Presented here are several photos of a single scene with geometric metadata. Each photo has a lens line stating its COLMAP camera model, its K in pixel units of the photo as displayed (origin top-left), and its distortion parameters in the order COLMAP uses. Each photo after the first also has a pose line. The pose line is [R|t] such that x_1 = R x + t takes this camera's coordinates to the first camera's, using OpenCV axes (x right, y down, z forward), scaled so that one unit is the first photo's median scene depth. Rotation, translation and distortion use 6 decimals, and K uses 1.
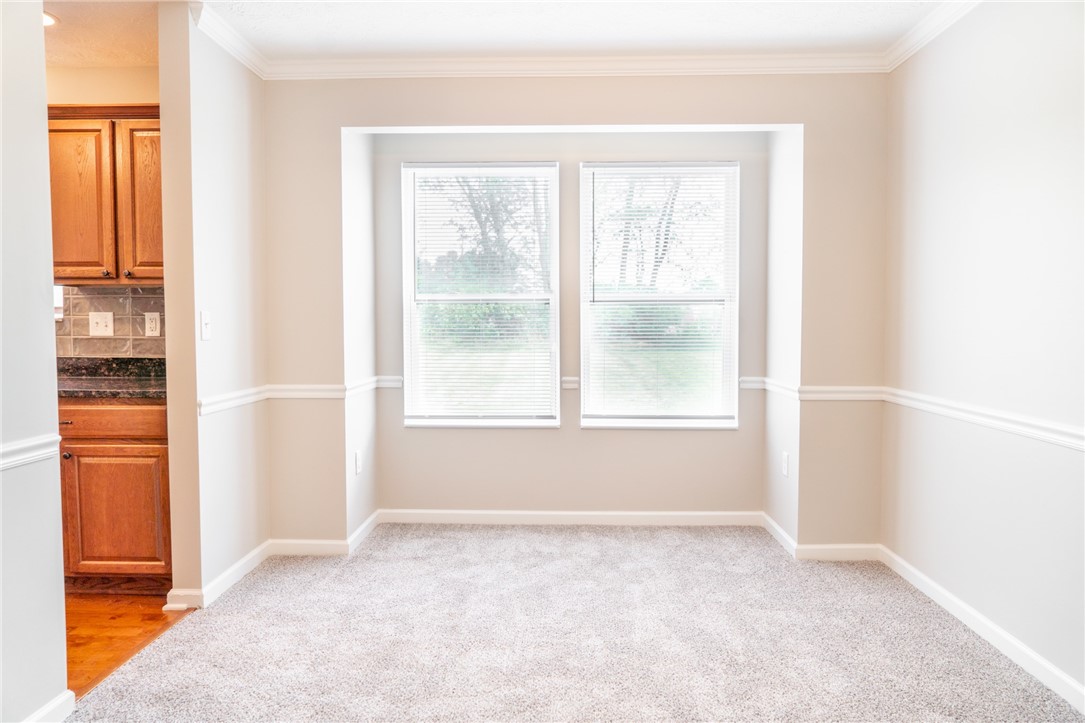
lens RADIAL K [[711.4, 0, 542.5], [0, 711.4, 361.5], [0, 0, 1]] dist [-0.024570, 0.002732]
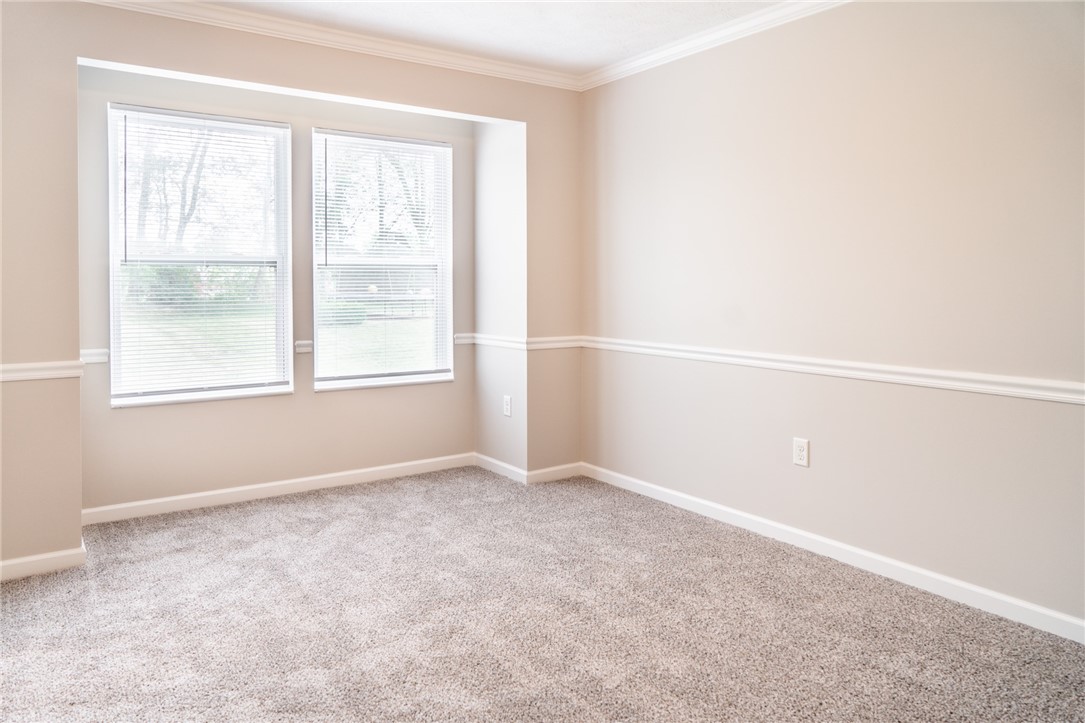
lens RADIAL K [[732.5, 0, 523.9], [0, 732.5, 296.1], [0, 0, 1]] dist [-0.021144, 0.008986]
pose [[0.812705, -0.009625, 0.582597, -0.311438], [0.033270, 0.998999, -0.029907, 0.000255], [-0.581725, 0.043688, 0.812211, -0.007413]]
